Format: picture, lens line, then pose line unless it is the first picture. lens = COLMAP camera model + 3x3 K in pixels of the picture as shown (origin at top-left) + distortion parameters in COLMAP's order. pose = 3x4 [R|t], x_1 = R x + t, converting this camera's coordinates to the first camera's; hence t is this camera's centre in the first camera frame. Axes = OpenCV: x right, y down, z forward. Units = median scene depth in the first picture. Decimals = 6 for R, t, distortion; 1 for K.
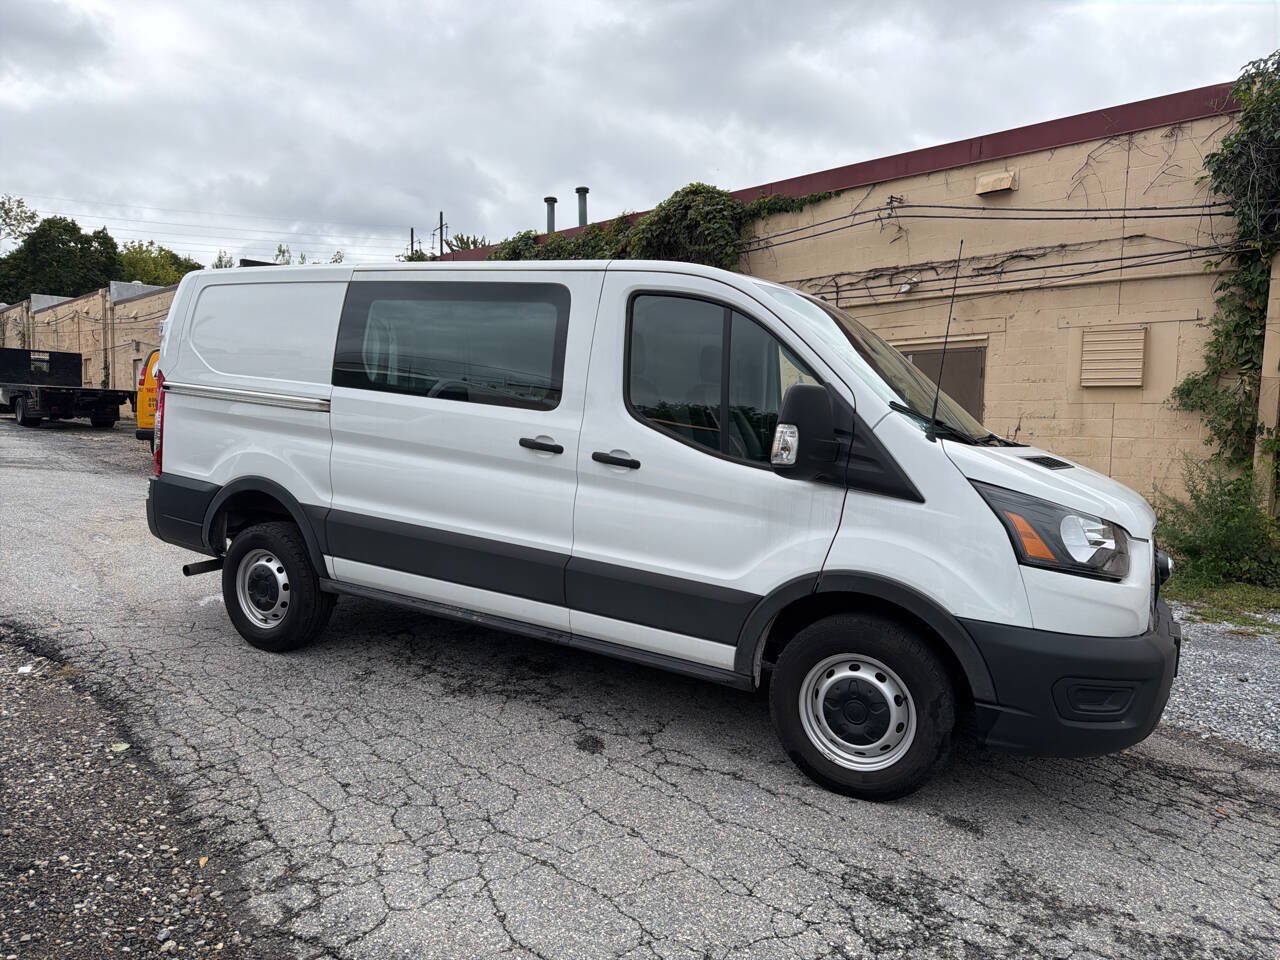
lens RADIAL K [[886.4, 0, 629.5], [0, 886.4, 495.4], [0, 0, 1]] dist [0.023075, -0.031972]
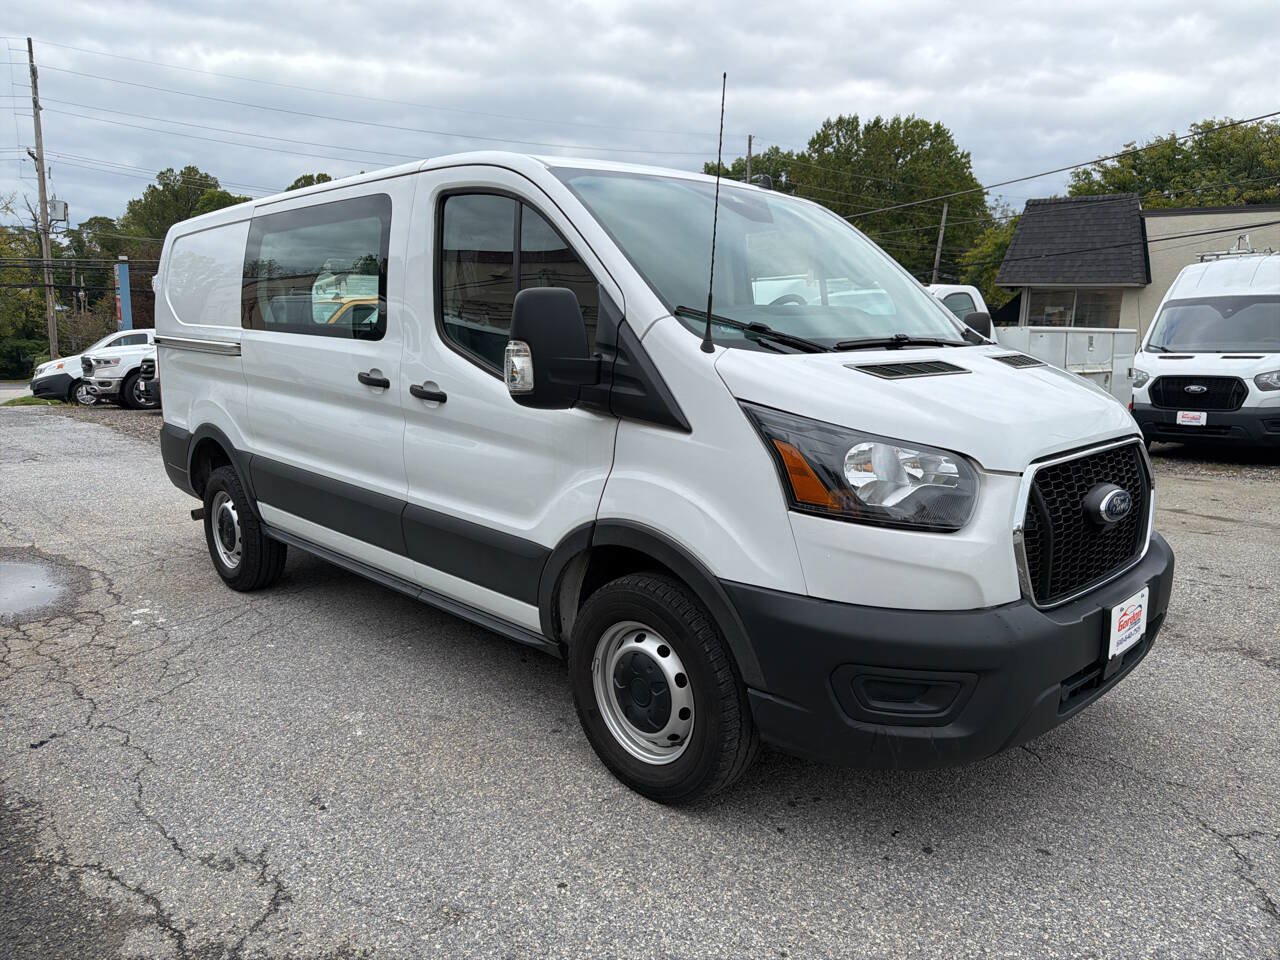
lens RADIAL K [[892.2, 0, 637.5], [0, 892.2, 477.0], [0, 0, 1]] dist [0.007965, -0.012227]
pose [[0.959470, -0.021152, -0.281017, 0.439667], [0.038444, 0.997681, 0.056162, 0.001354], [0.279177, -0.064689, 0.958058, 0.211567]]
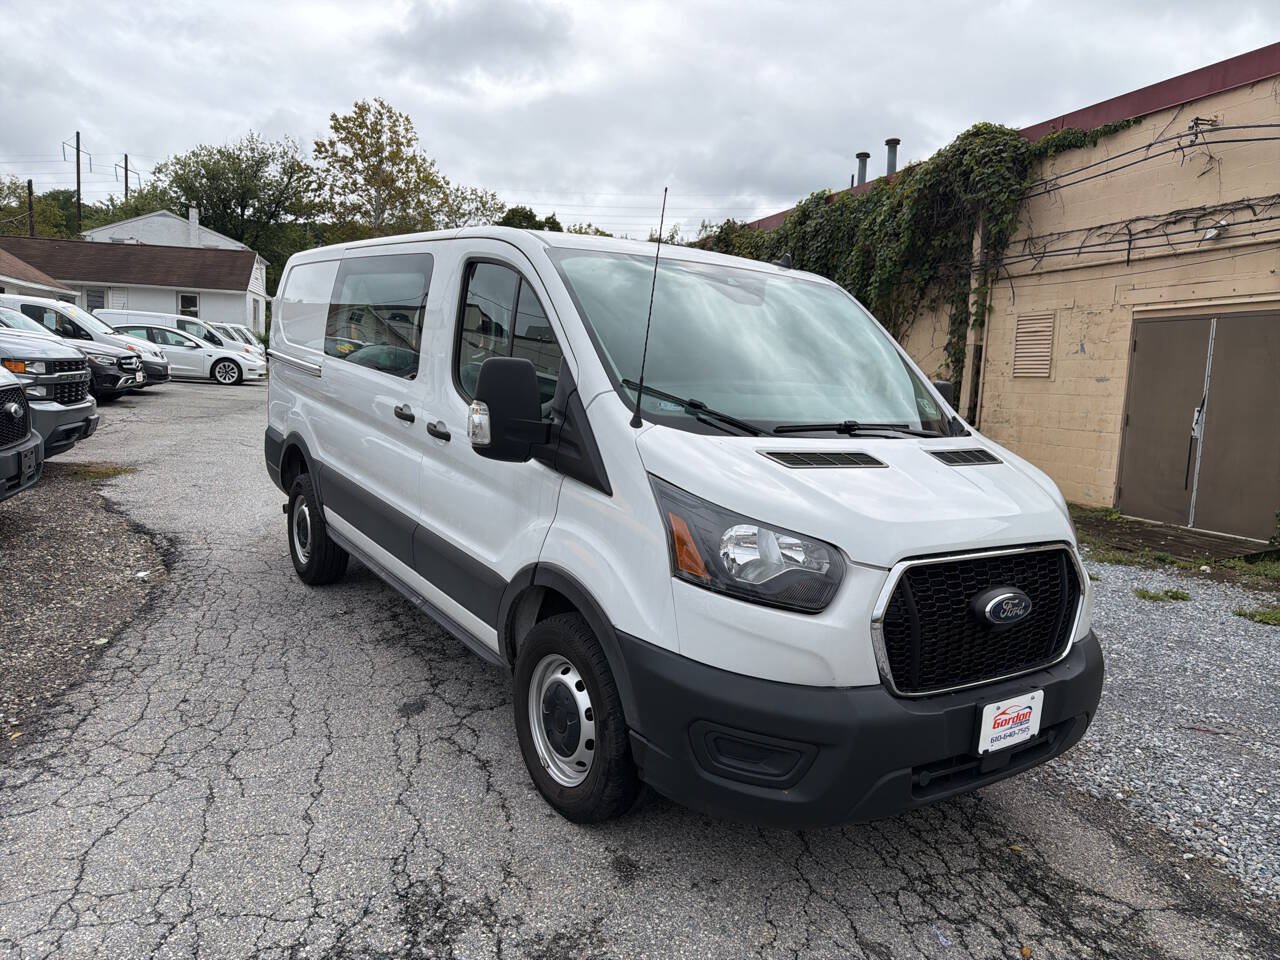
lens RADIAL K [[889.8, 0, 633.3], [0, 889.8, 482.0], [0, 0, 1]] dist [0.005411, -0.010091]
pose [[0.899520, 0.071148, -0.431047, 0.634555], [-0.060849, 0.997437, 0.037653, -0.035028], [0.432621, -0.007641, 0.901544, 0.193940]]
